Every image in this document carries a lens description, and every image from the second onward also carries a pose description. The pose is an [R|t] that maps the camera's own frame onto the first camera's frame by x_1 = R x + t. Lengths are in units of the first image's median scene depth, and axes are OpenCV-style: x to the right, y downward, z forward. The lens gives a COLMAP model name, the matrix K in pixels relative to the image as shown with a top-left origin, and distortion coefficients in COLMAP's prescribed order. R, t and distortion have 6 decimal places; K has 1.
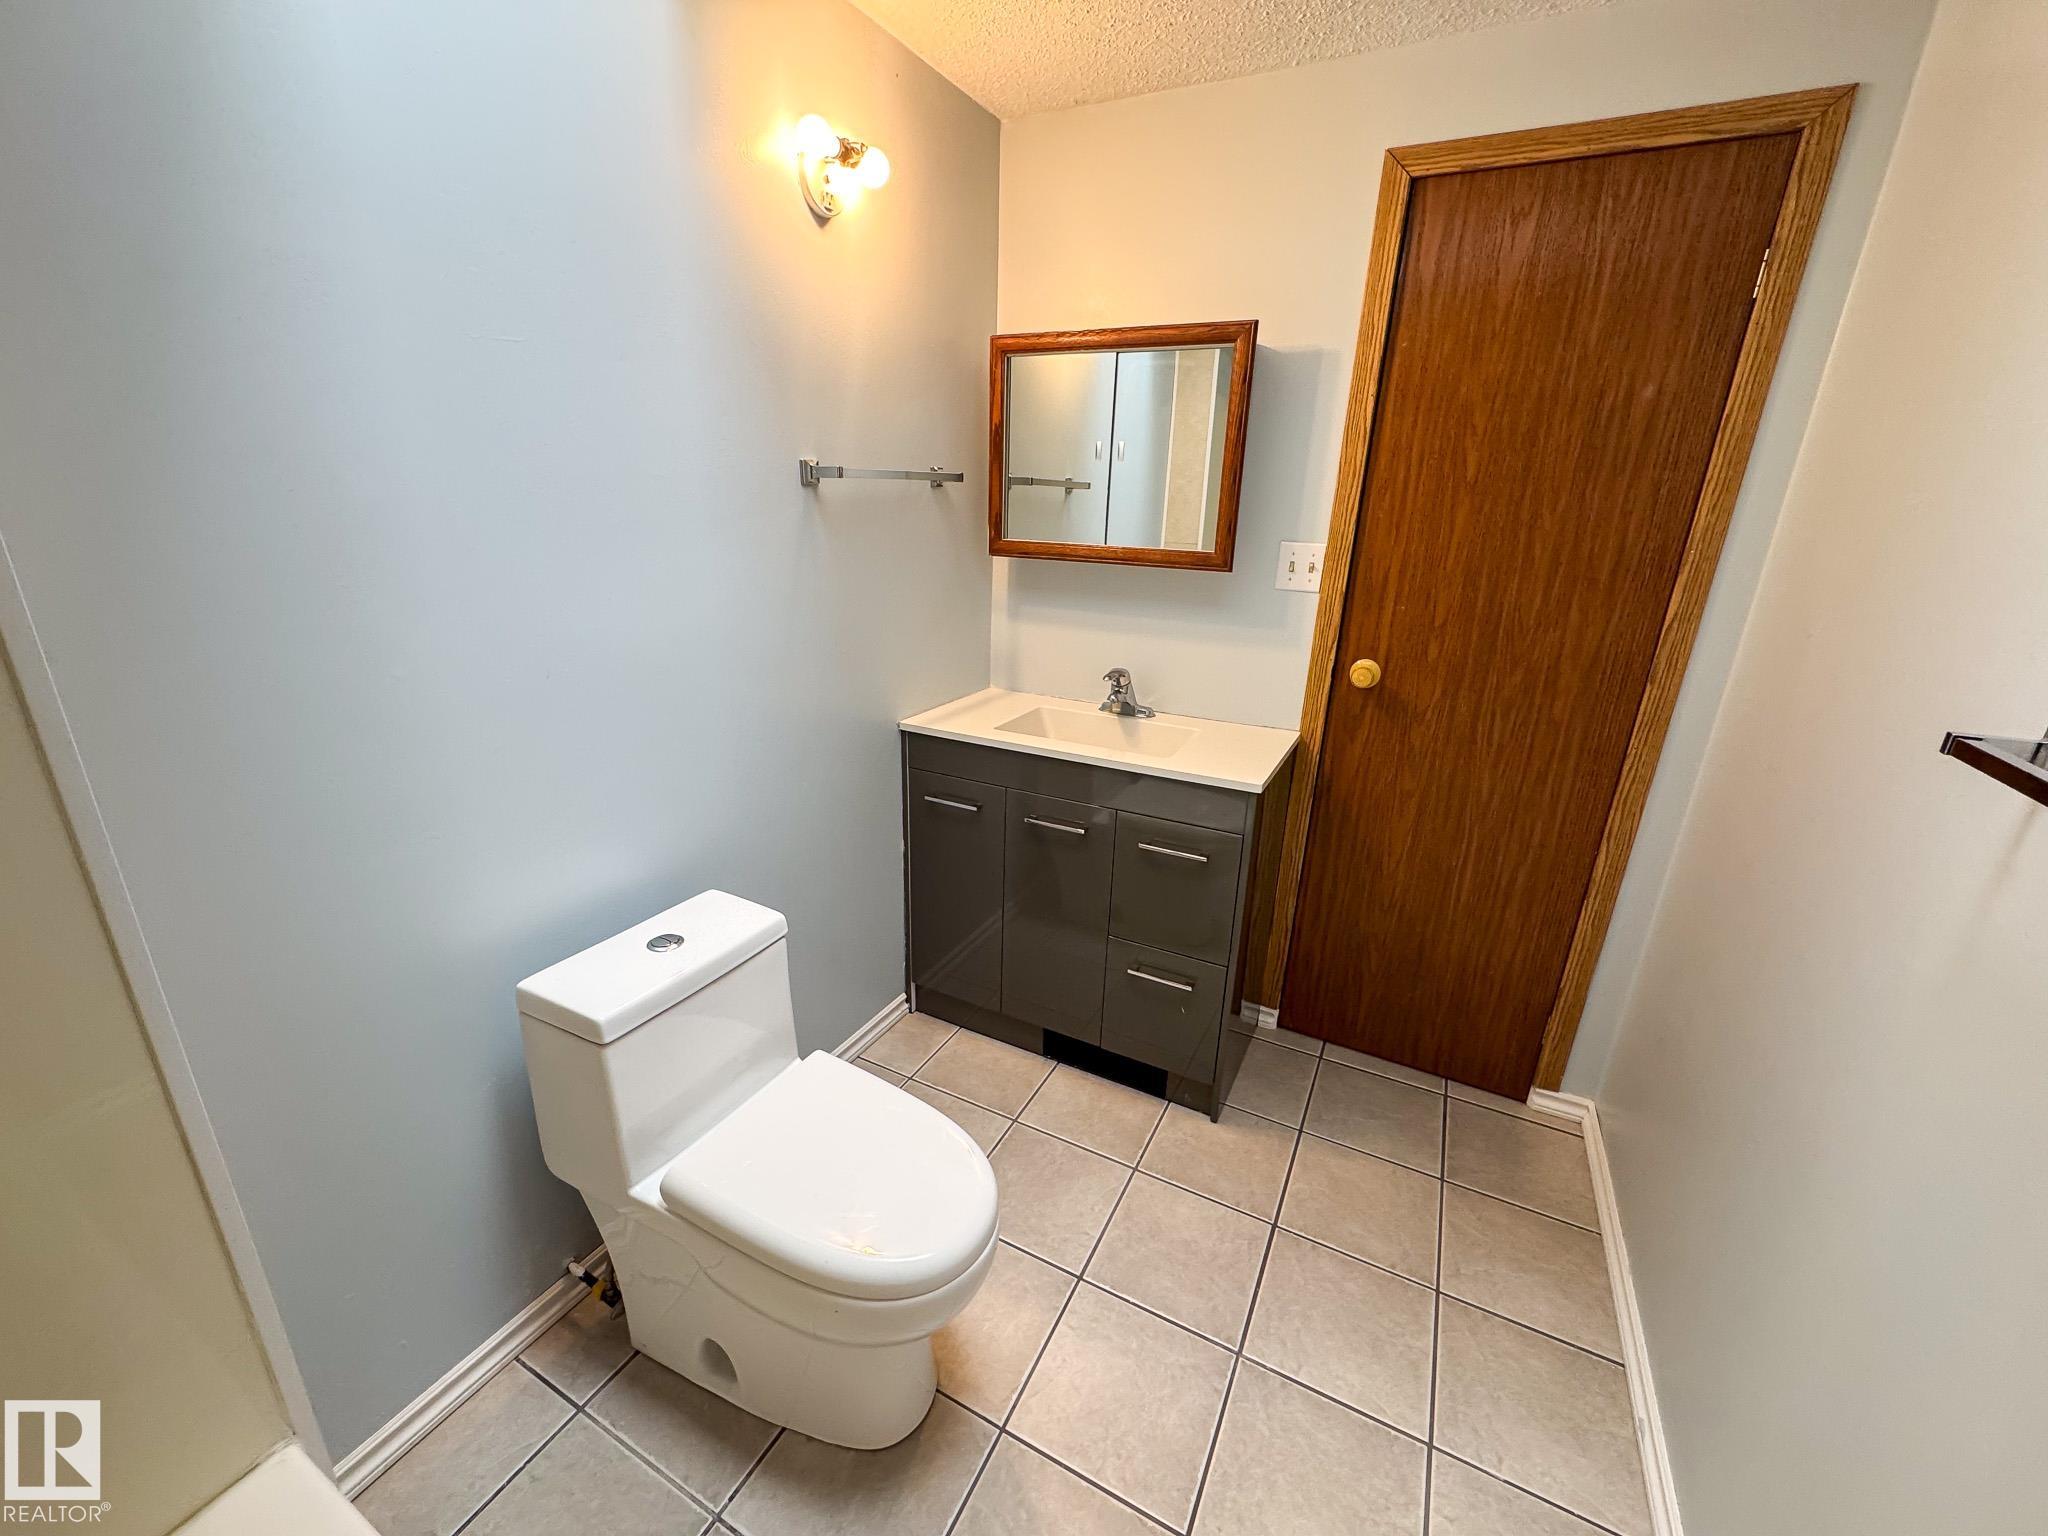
lens RADIAL K [[812.7, 0, 1021.0], [0, 812.7, 766.4], [0, 0, 1]] dist [-0.001390, 0.000114]
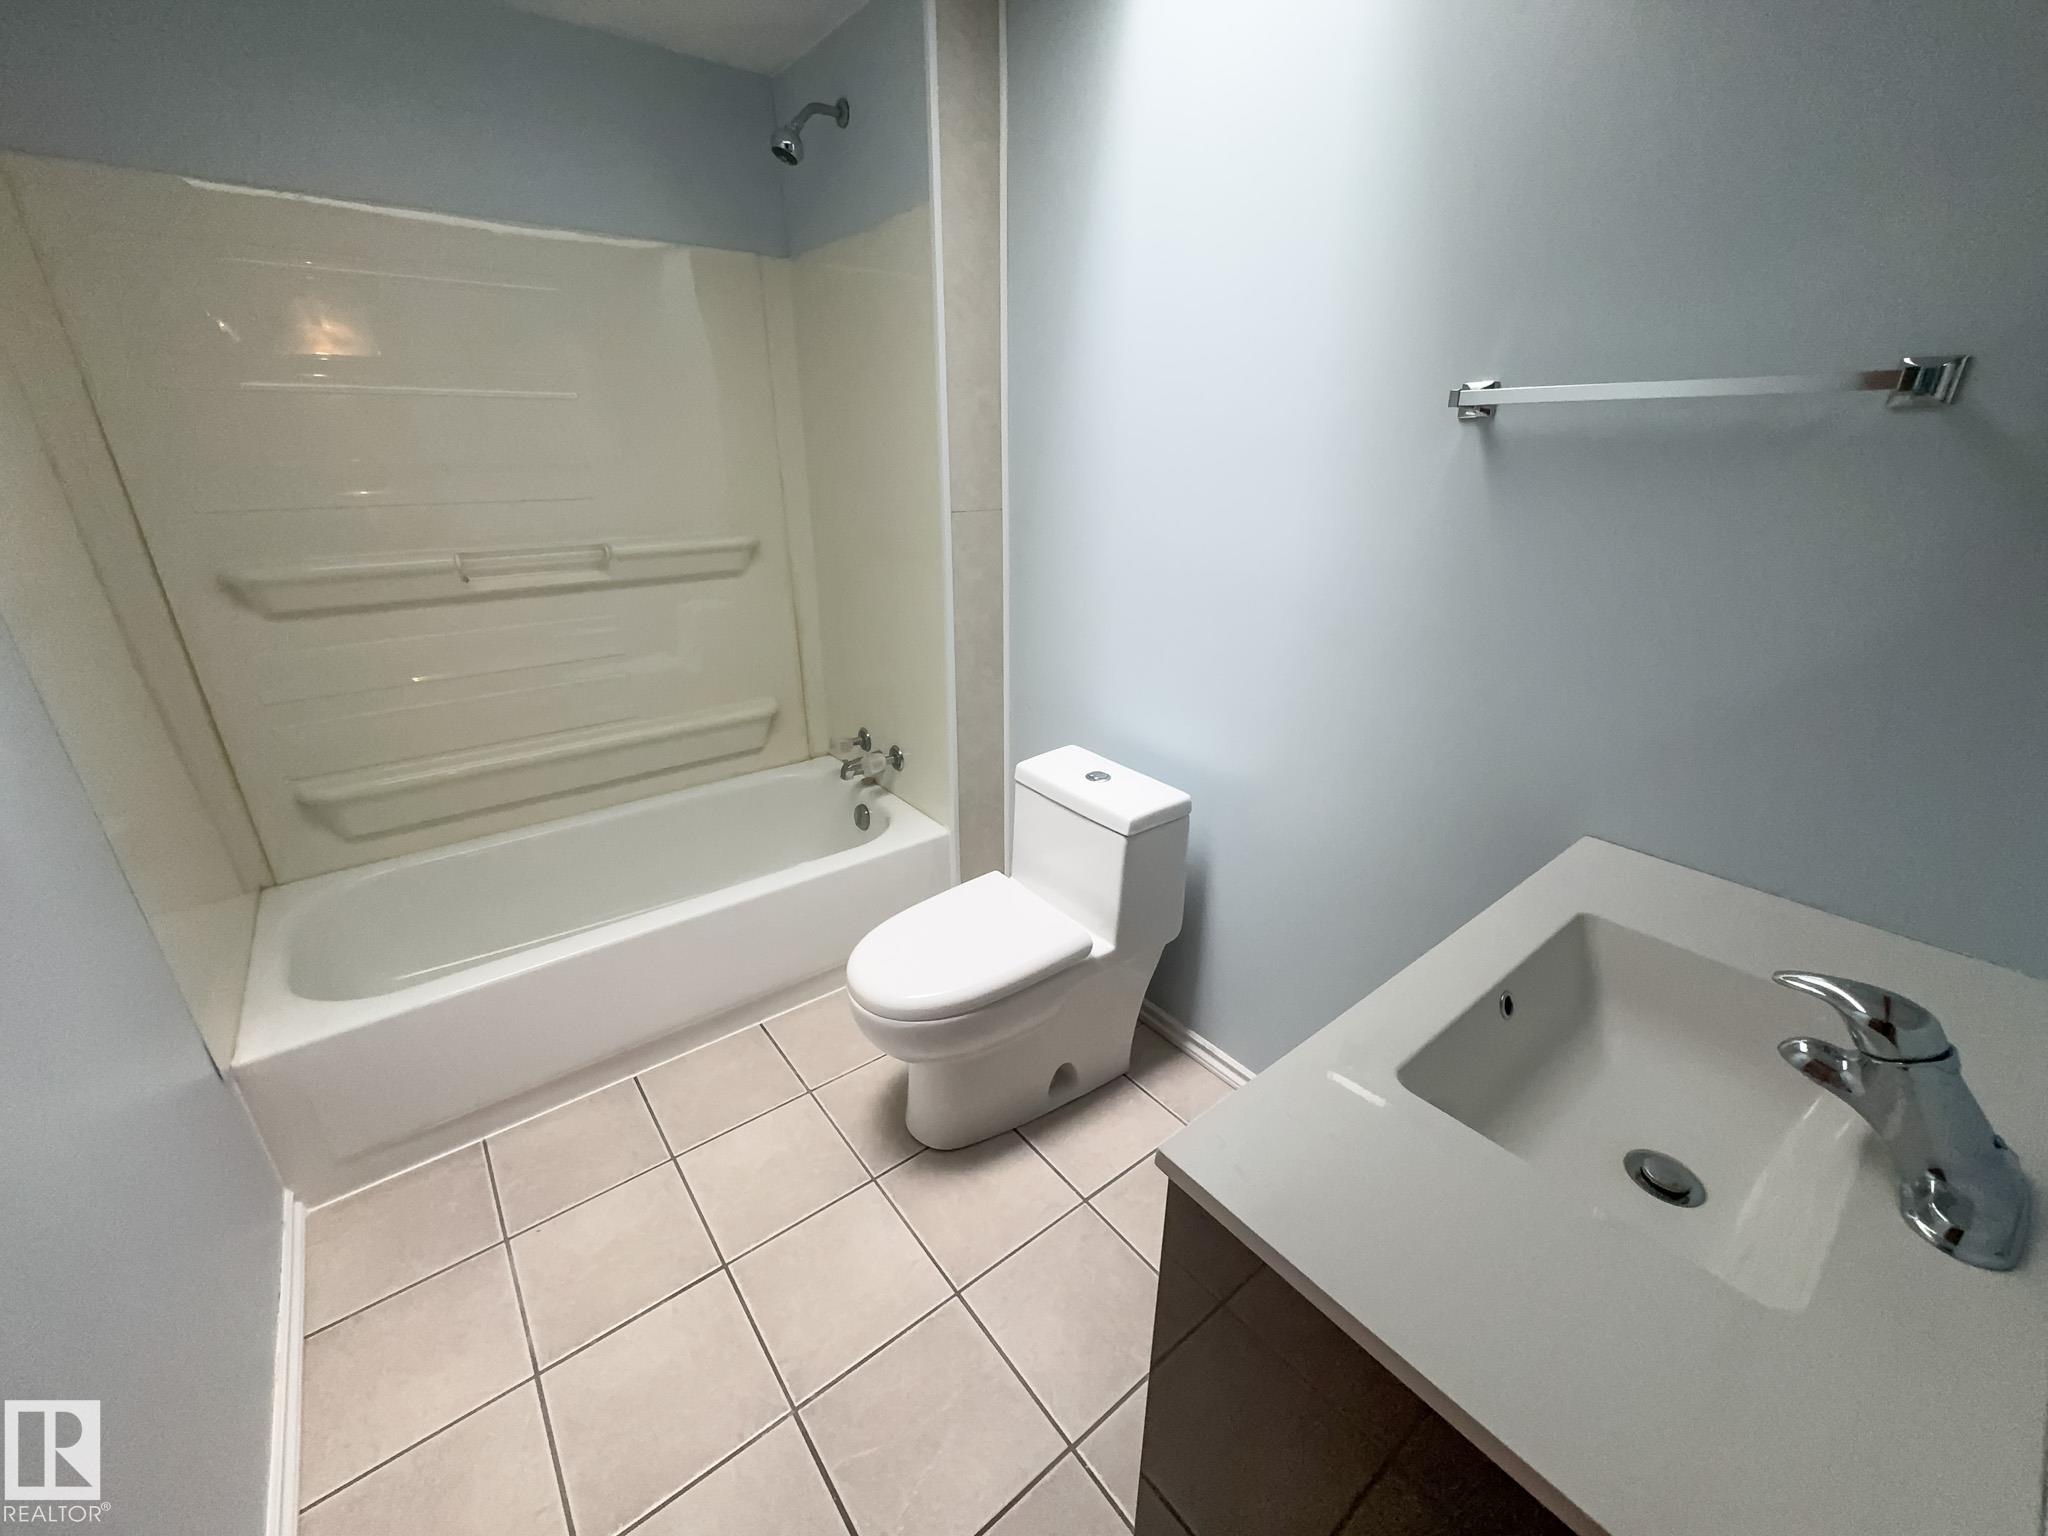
lens RADIAL K [[812.7, 0, 1018.0], [0, 812.7, 767.9], [0, 0, 1]] dist [-0.001390, 0.000114]
pose [[-0.400800, 0.325140, -0.856530, 0.750099], [-0.308634, 0.832343, 0.460380, -0.367126], [0.862615, 0.448875, -0.233254, 1.176573]]
